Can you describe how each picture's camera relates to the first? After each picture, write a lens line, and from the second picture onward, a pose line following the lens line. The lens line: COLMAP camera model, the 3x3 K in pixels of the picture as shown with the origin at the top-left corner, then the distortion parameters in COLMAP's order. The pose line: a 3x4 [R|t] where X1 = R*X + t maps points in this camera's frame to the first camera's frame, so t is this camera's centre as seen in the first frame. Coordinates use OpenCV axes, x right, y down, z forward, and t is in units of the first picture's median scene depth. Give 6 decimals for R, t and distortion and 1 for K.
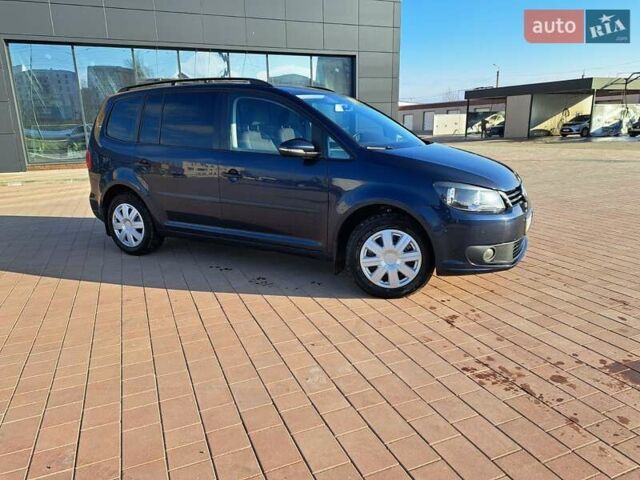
lens RADIAL K [[459.2, 0, 320.0], [0, 459.2, 240.0], [0, 0, 1]] dist [0.036841, -0.000592]
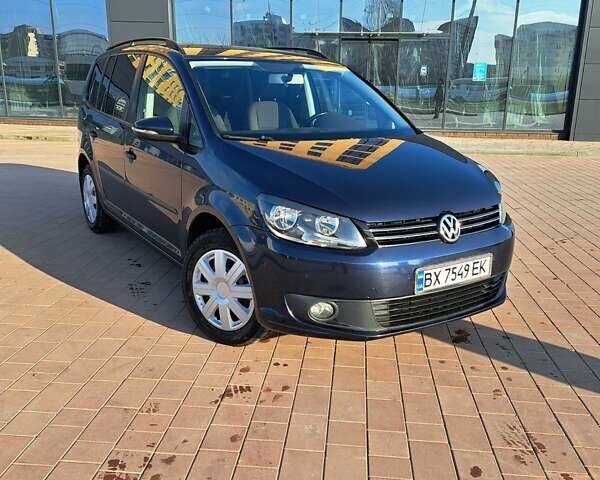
lens RADIAL K [[570.2, 0, 313.2], [0, 570.2, 242.7], [0, 0, 1]] dist [0.137282, -0.232998]
pose [[0.887465, 0.162185, -0.431396, 0.660349], [-0.153276, 0.986618, 0.055605, -0.105858], [0.434641, 0.016775, 0.900448, 0.238125]]
